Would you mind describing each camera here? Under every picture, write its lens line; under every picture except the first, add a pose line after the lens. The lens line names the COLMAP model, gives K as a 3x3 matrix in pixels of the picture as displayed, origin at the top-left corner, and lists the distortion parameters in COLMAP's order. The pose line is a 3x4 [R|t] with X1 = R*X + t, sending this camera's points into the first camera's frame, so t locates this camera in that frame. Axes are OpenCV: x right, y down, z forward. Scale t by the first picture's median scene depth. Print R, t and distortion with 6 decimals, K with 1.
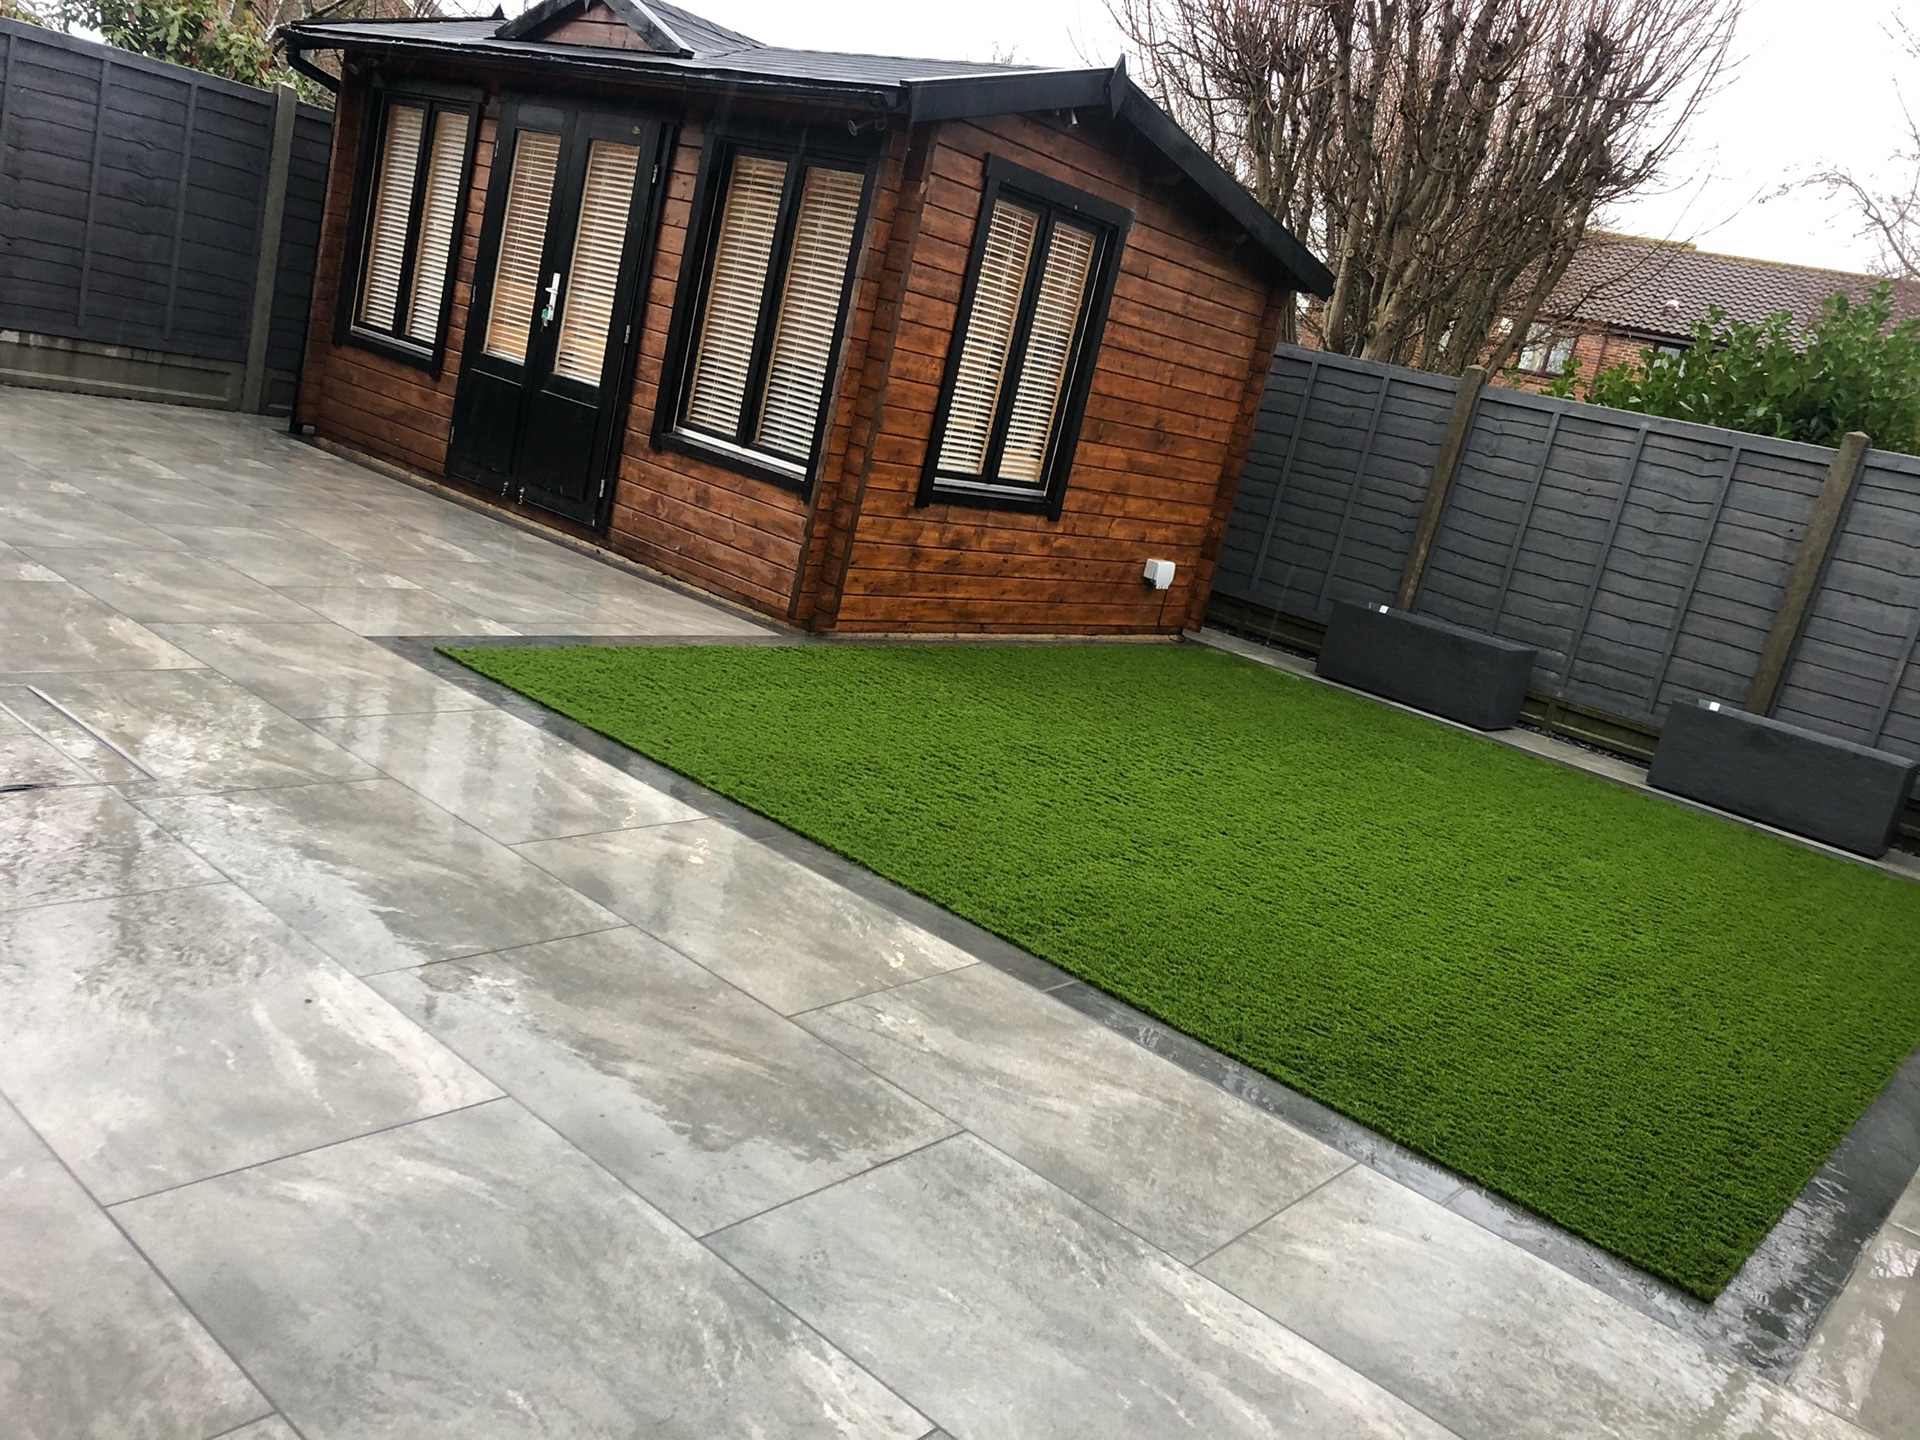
lens RADIAL K [[1556.5, 0, 959.3], [0, 1556.5, 708.4], [0, 0, 1]] dist [0.043539, -0.046253]
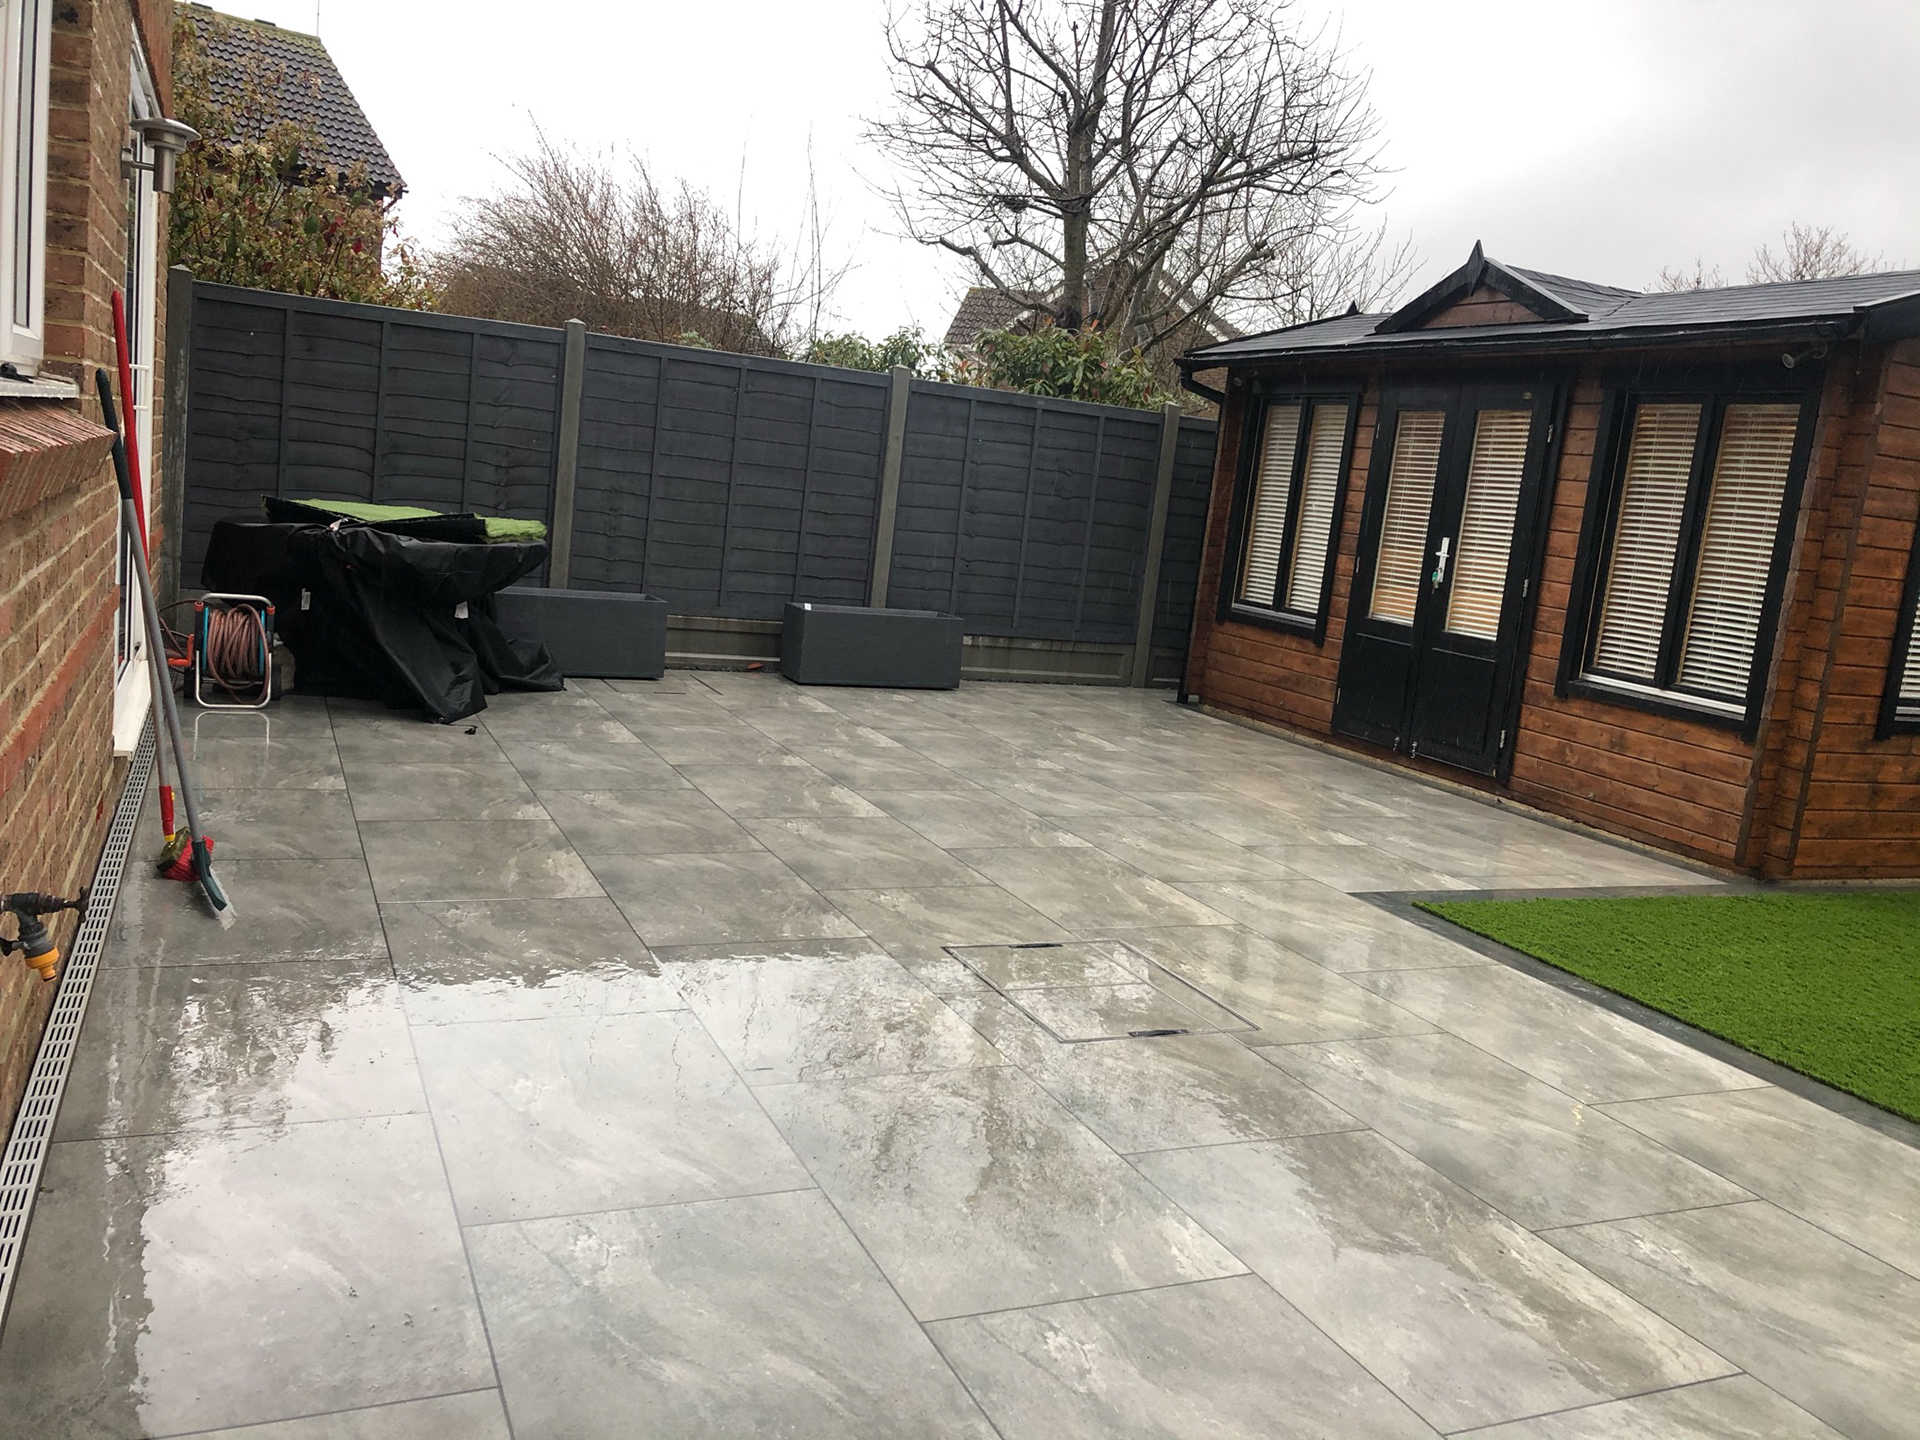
lens RADIAL K [[1556.5, 0, 965.7], [0, 1556.5, 712.6], [0, 0, 1]] dist [0.043539, -0.046253]
pose [[0.894774, -0.061177, -0.442308, -0.092271], [-0.005539, 0.988973, -0.147995, -0.005755], [0.446484, 0.134872, 0.884568, -0.055716]]
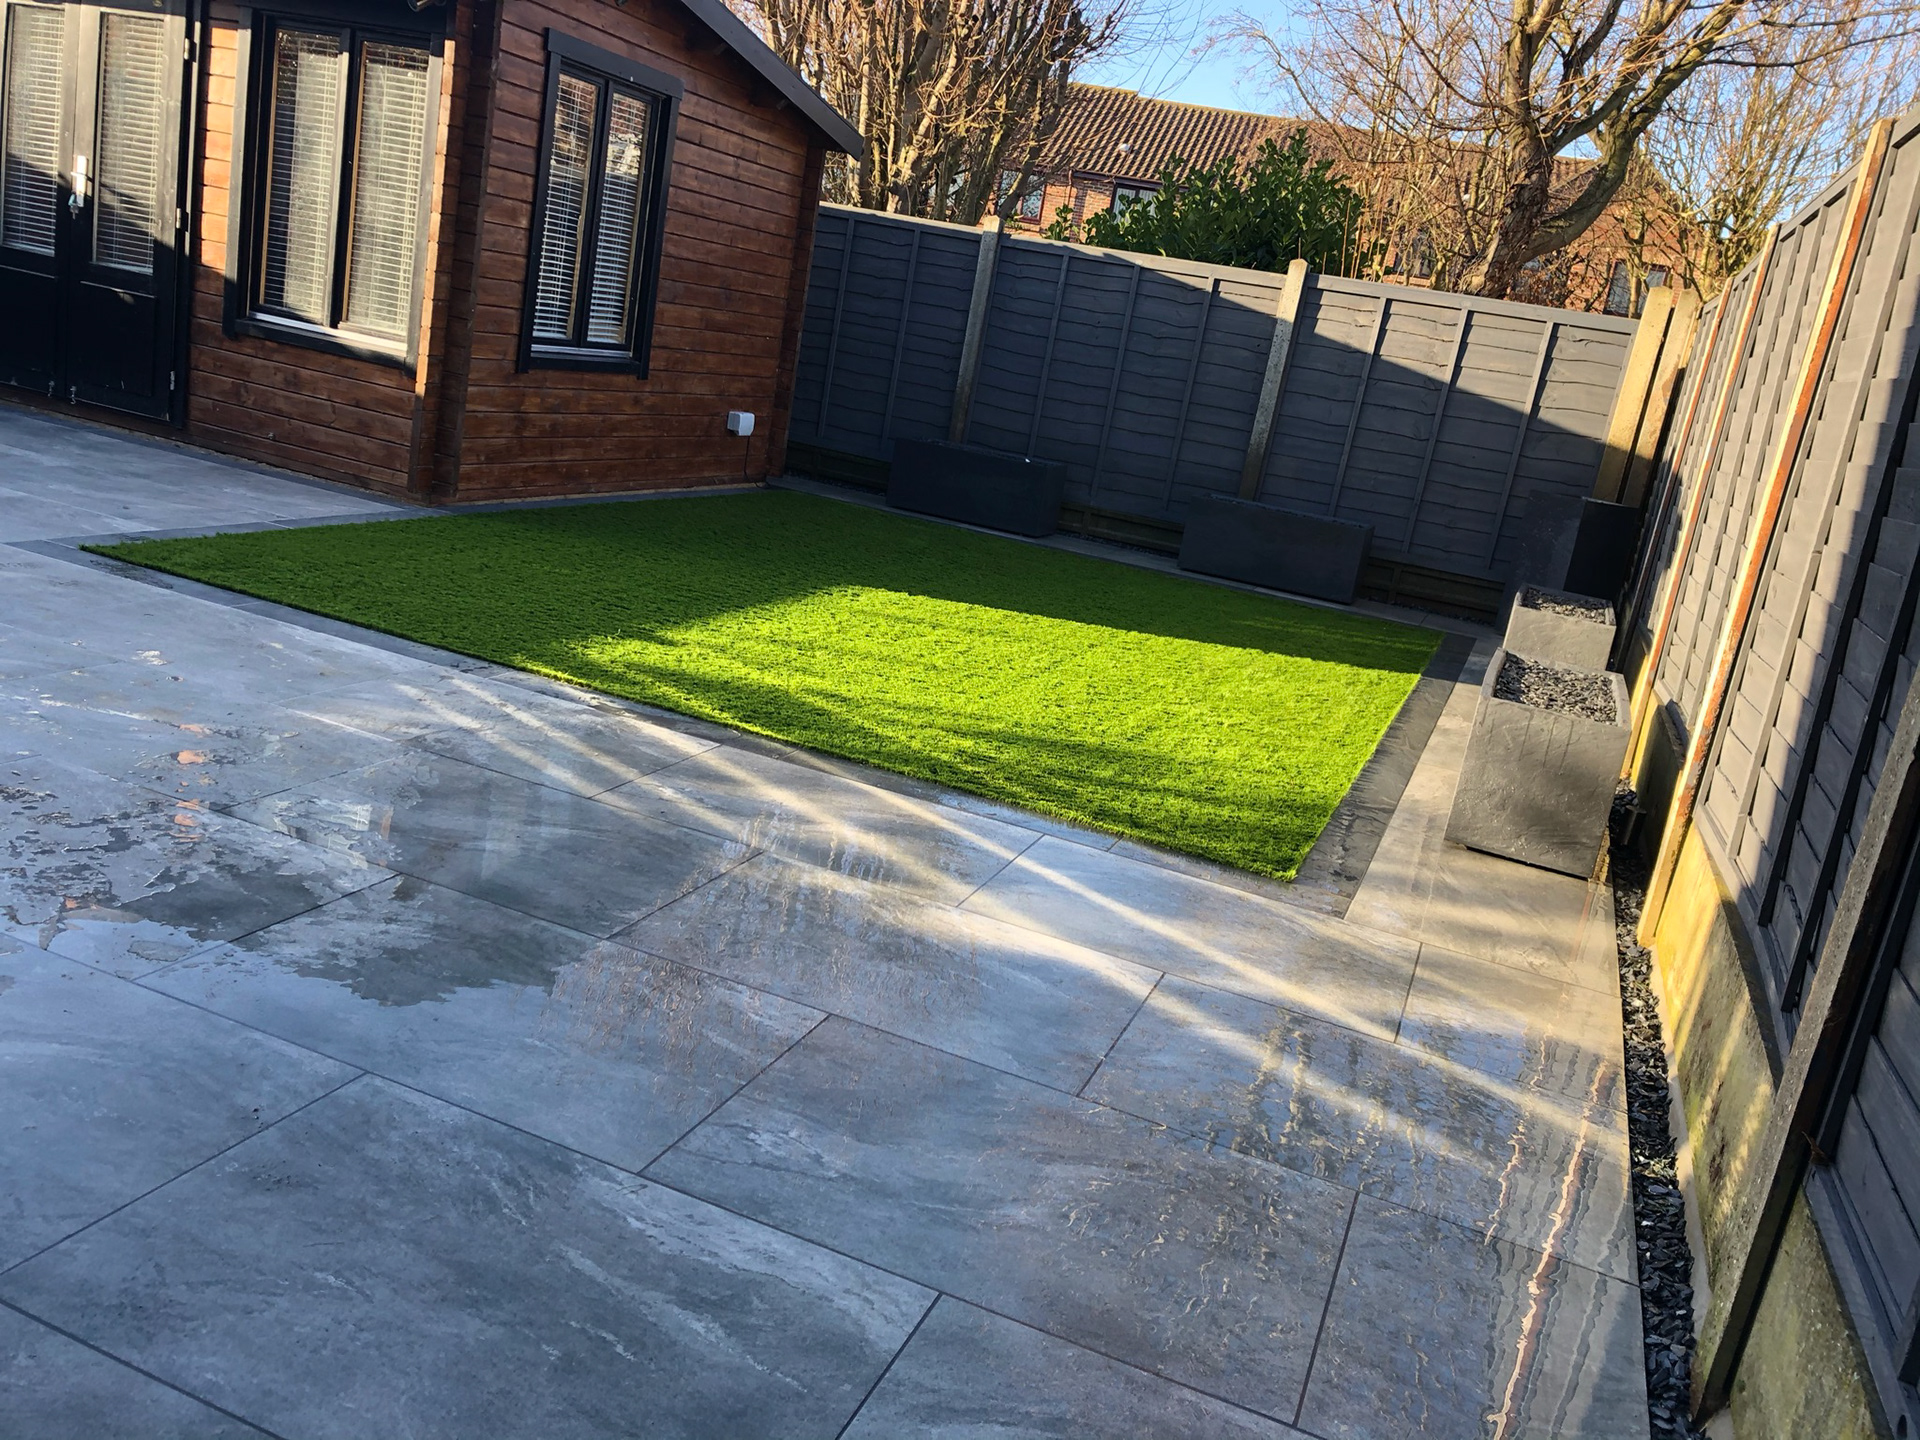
lens RADIAL K [[1556.5, 0, 972.8], [0, 1556.5, 696.4], [0, 0, 1]] dist [0.043539, -0.046253]
pose [[0.946172, -0.133232, 0.294970, -0.073216], [0.109548, 0.989384, 0.095488, 0.015889], [-0.304561, -0.058035, 0.950723, -0.096224]]
